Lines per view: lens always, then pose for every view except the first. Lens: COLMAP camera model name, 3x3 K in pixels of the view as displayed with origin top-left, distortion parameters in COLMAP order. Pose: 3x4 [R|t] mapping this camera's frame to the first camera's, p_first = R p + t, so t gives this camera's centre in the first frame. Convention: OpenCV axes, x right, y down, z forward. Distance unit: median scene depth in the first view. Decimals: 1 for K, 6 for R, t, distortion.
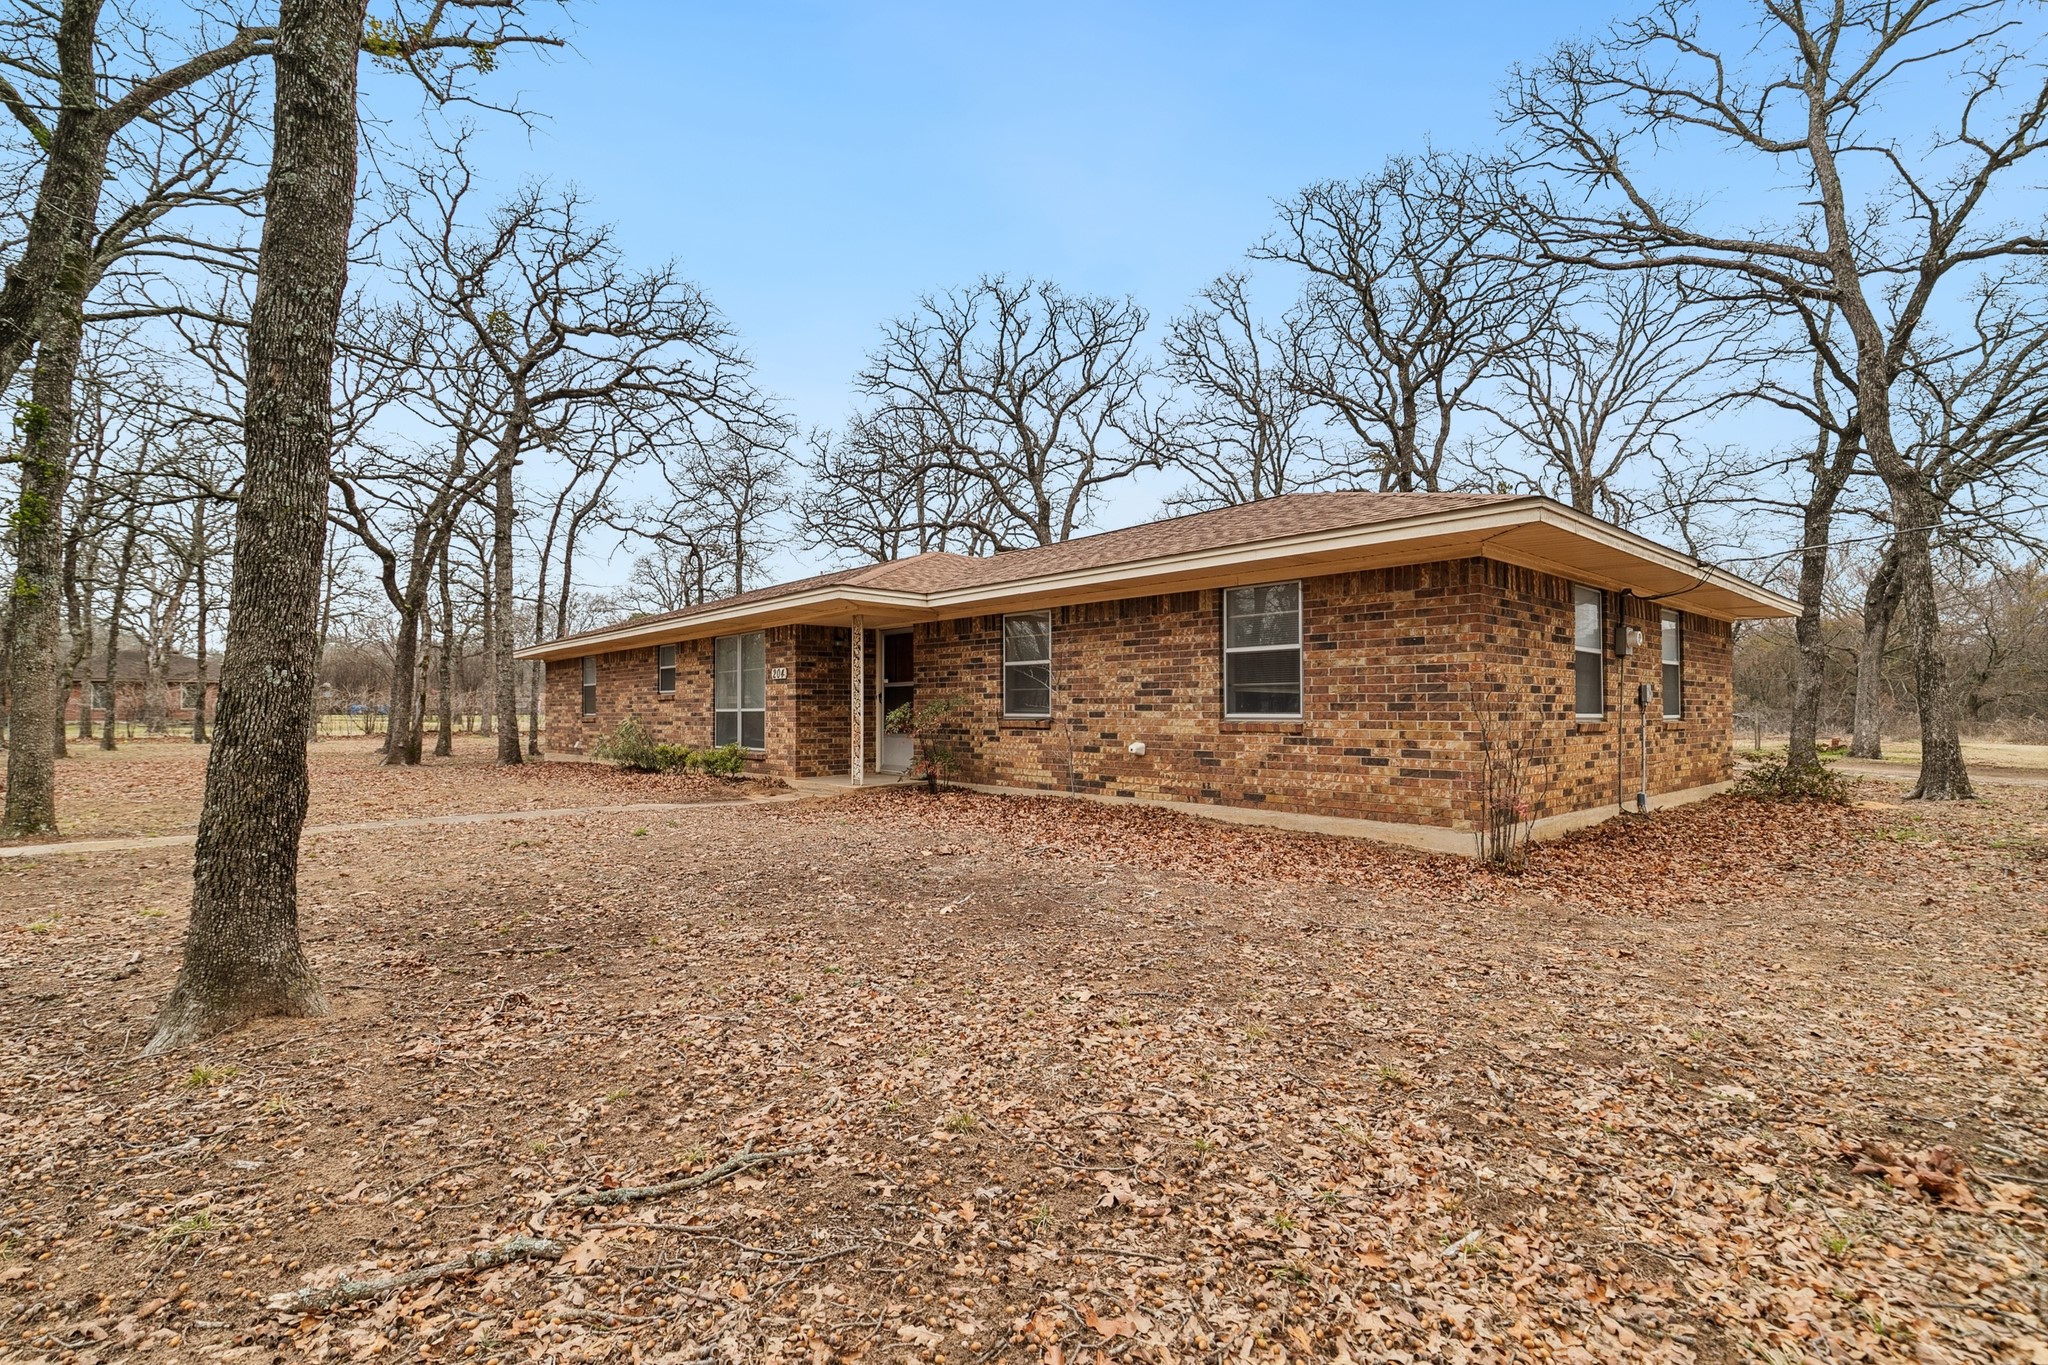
lens RADIAL K [[930.5, 0, 1018.7], [0, 930.5, 693.0], [0, 0, 1]] dist [0.006759, -0.001403]
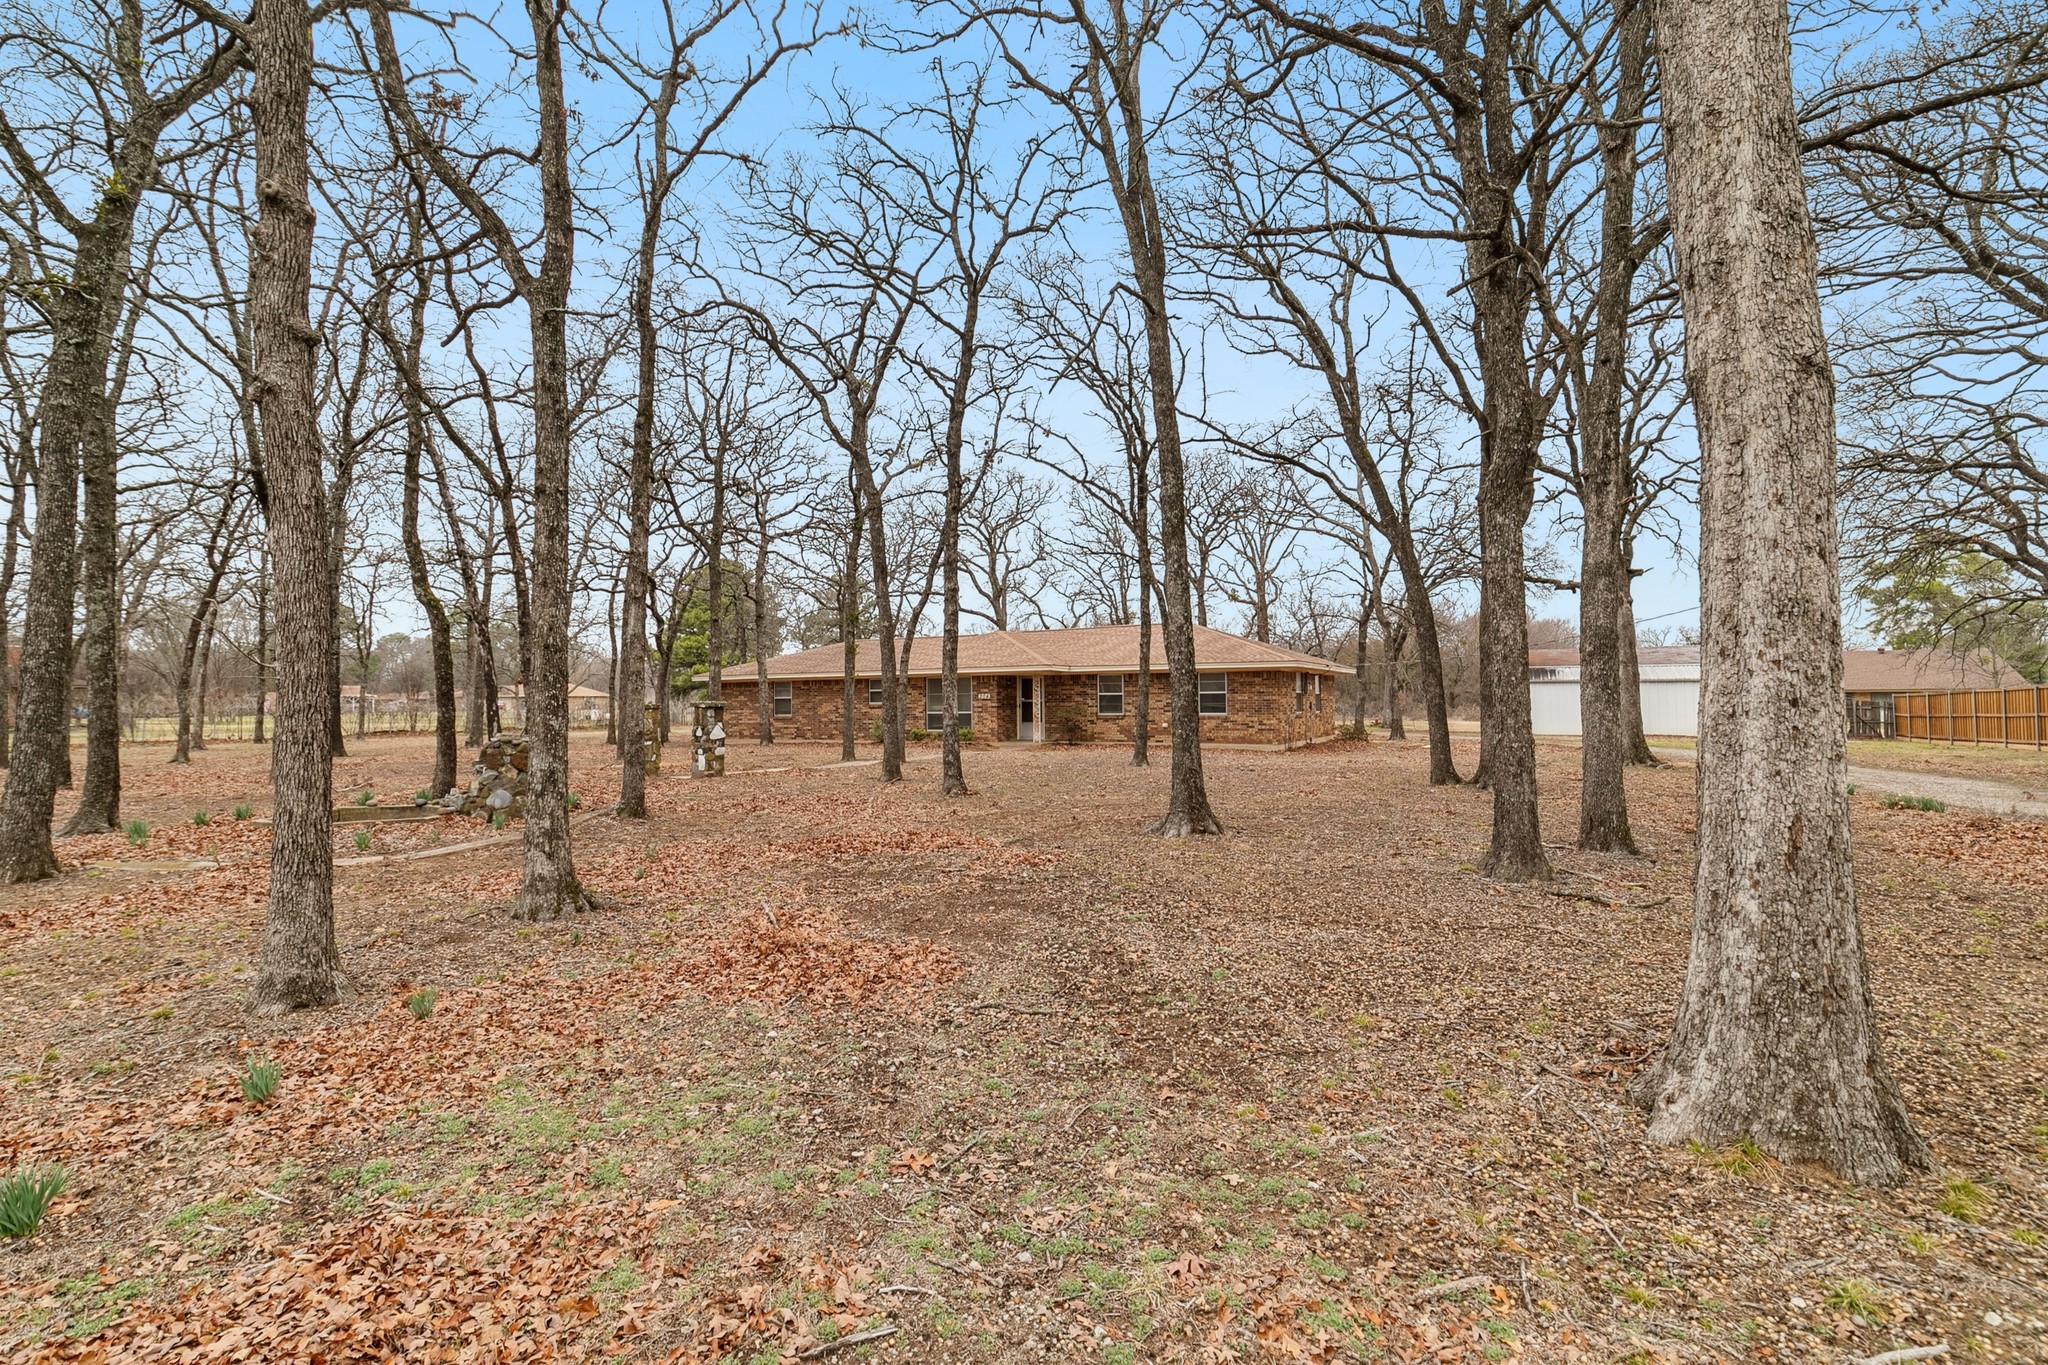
lens RADIAL K [[930.5, 0, 1018.7], [0, 930.5, 693.0], [0, 0, 1]] dist [0.006759, -0.001403]
pose [[0.945727, -0.003925, 0.324939, -1.090239], [0.000846, 0.999953, 0.009617, -0.060850], [-0.324962, -0.008820, 0.945686, -1.395865]]
